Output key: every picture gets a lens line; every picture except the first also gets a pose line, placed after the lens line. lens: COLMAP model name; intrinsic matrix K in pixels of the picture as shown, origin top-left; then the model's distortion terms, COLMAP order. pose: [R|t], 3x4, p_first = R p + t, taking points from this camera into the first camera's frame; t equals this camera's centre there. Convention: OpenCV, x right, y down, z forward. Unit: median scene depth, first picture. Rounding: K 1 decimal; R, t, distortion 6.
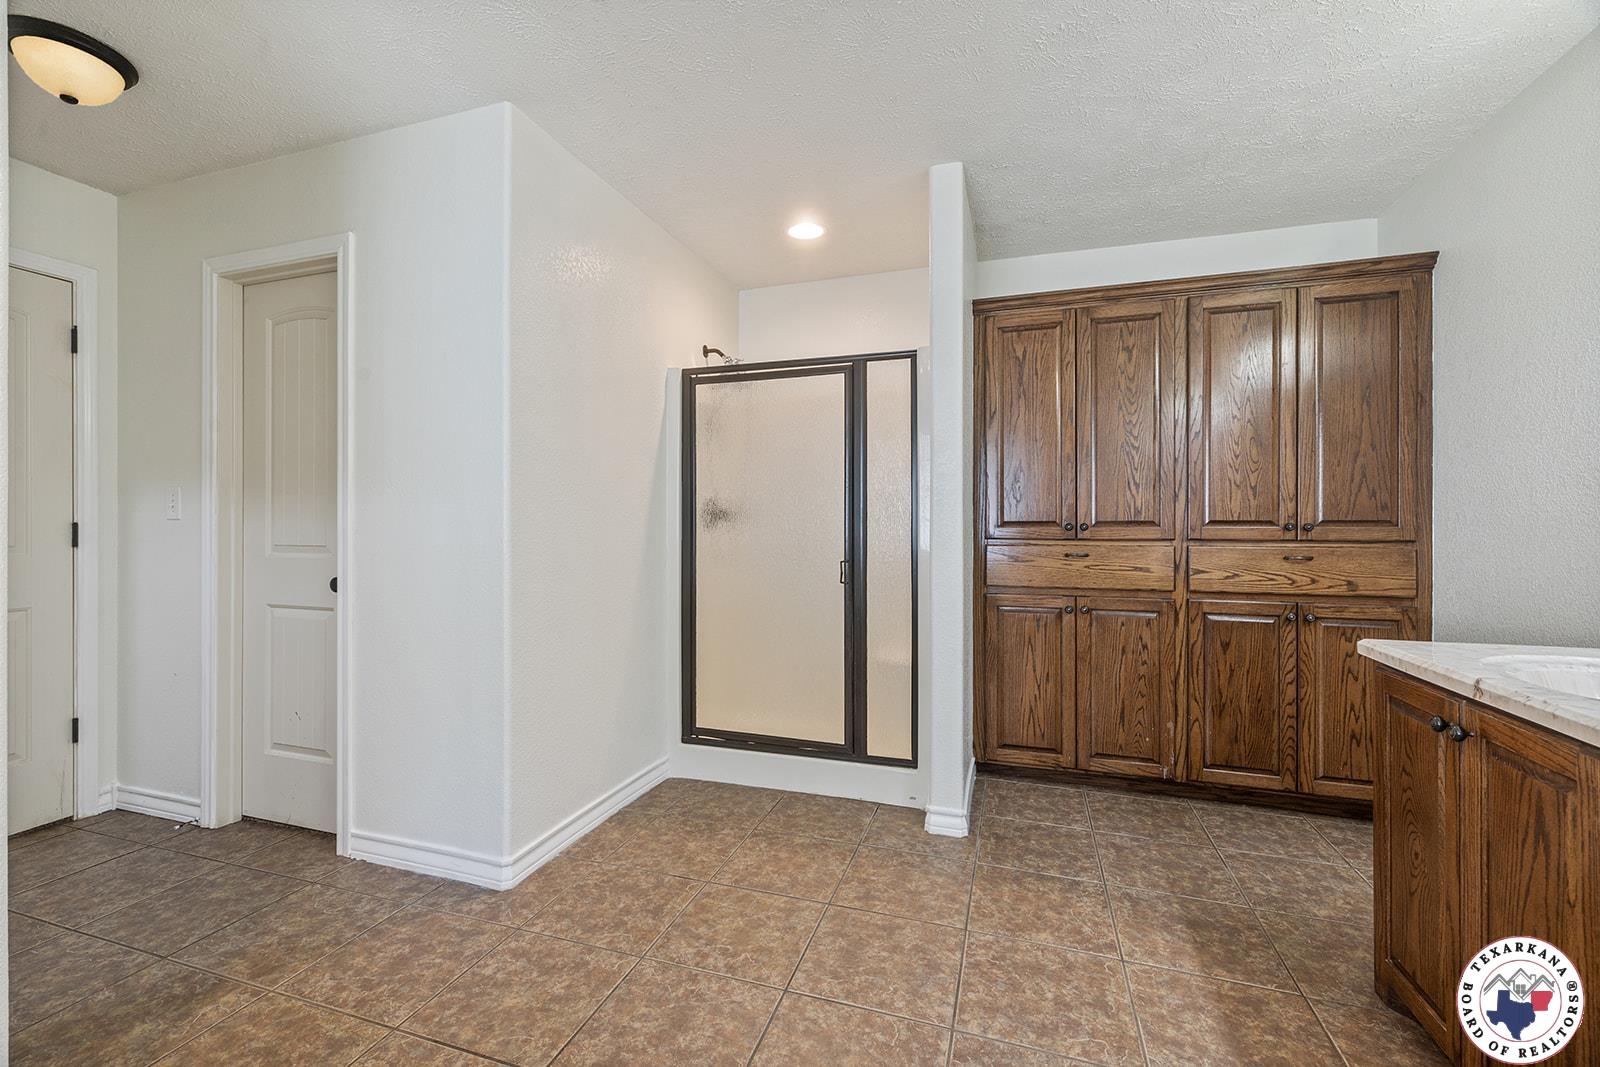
lens RADIAL K [[680.2, 0, 791.5], [0, 680.2, 532.1], [0, 0, 1]] dist [0.000734, 0.000045]
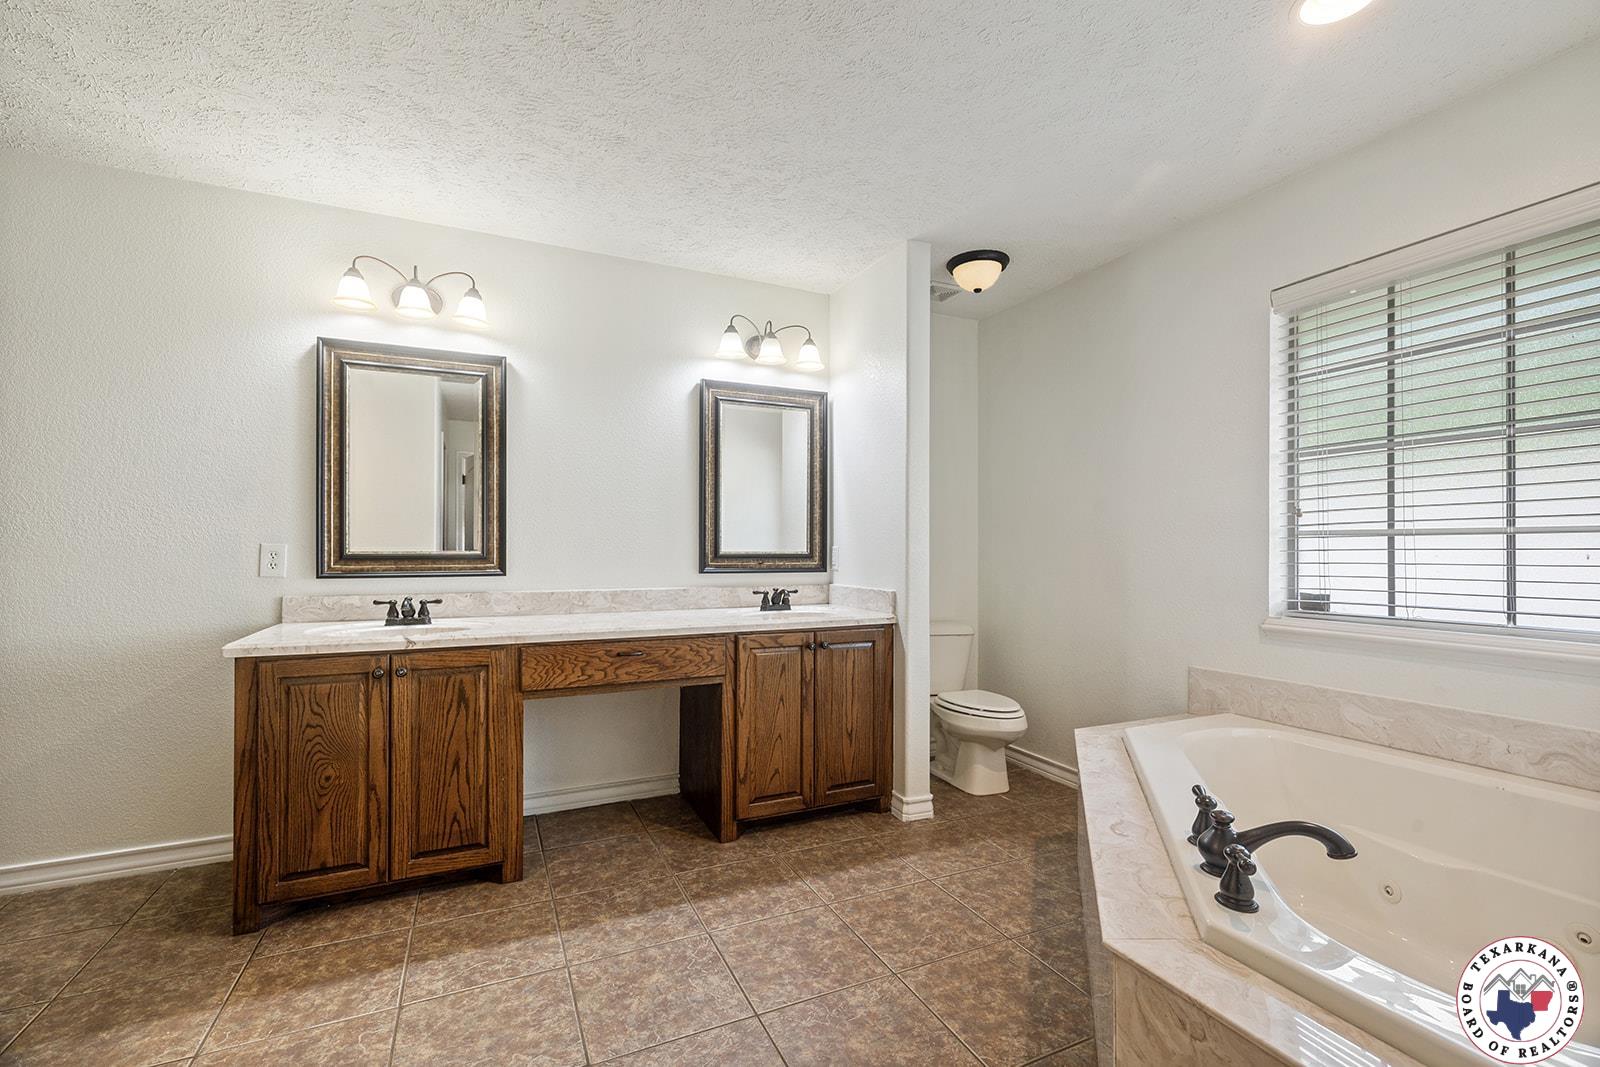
lens RADIAL K [[680.2, 0, 791.5], [0, 680.2, 532.1], [0, 0, 1]] dist [0.000734, 0.000045]
pose [[-0.682894, 0.016166, 0.730338, -0.789017], [0.002935, 0.999808, -0.019387, -0.013139], [-0.730511, -0.011096, -0.682810, 1.244435]]
